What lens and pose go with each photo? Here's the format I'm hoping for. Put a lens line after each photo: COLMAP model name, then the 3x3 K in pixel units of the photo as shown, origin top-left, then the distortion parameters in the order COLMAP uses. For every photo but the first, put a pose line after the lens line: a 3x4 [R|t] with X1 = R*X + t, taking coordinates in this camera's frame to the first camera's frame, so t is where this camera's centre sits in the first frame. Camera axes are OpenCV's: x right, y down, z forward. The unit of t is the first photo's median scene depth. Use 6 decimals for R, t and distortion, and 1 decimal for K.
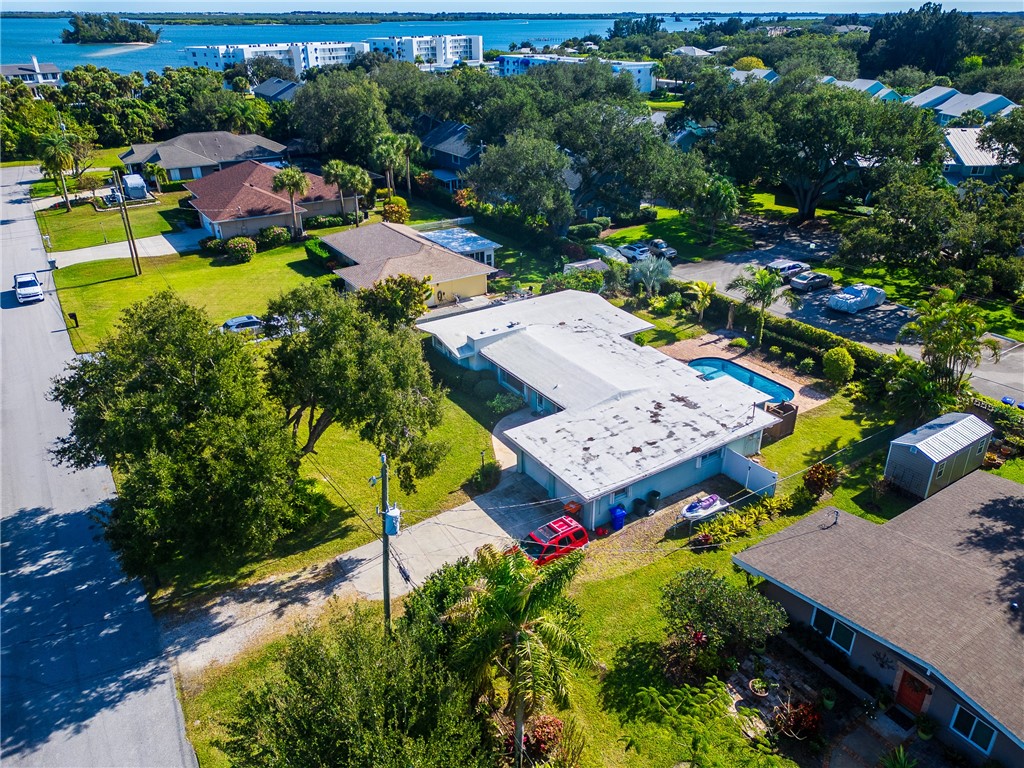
lens RADIAL K [[723.3, 0, 520.0], [0, 723.3, 392.5], [0, 0, 1]] dist [0.022862, -0.026111]
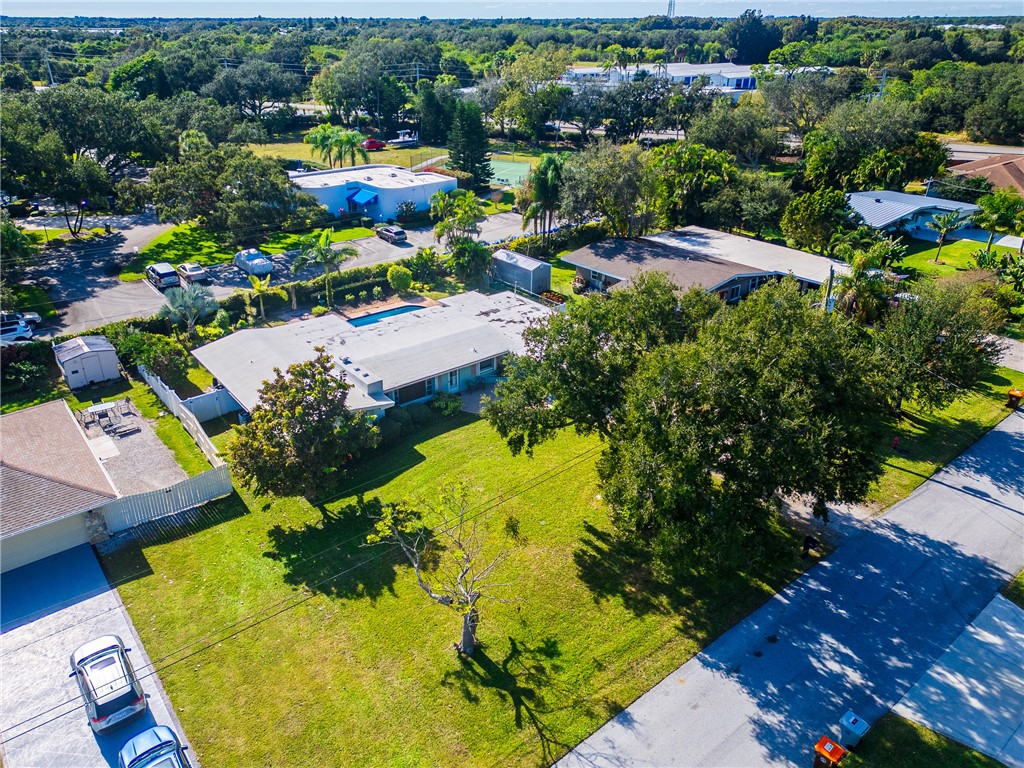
lens RADIAL K [[723.3, 0, 519.0], [0, 723.3, 387.8], [0, 0, 1]] dist [0.022862, -0.026111]
pose [[-0.092459, -0.450480, 0.887986, -0.656714], [0.460107, 0.771556, 0.439322, -0.284938], [-0.883036, 0.449187, 0.135932, 0.582023]]
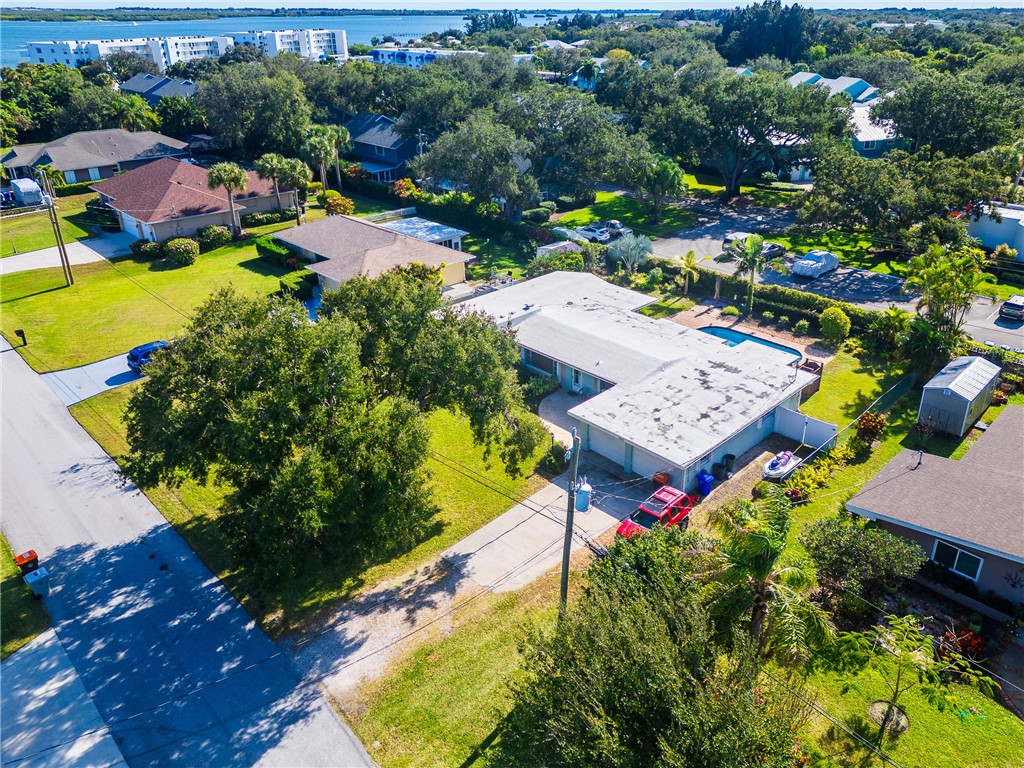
lens RADIAL K [[723.3, 0, 516.2], [0, 723.3, 377.1], [0, 0, 1]] dist [0.022862, -0.026111]
pose [[0.982266, -0.083347, 0.167950, -0.165966], [0.085580, 0.996313, -0.006086, 0.005026], [-0.166824, 0.020352, 0.985777, 0.025440]]
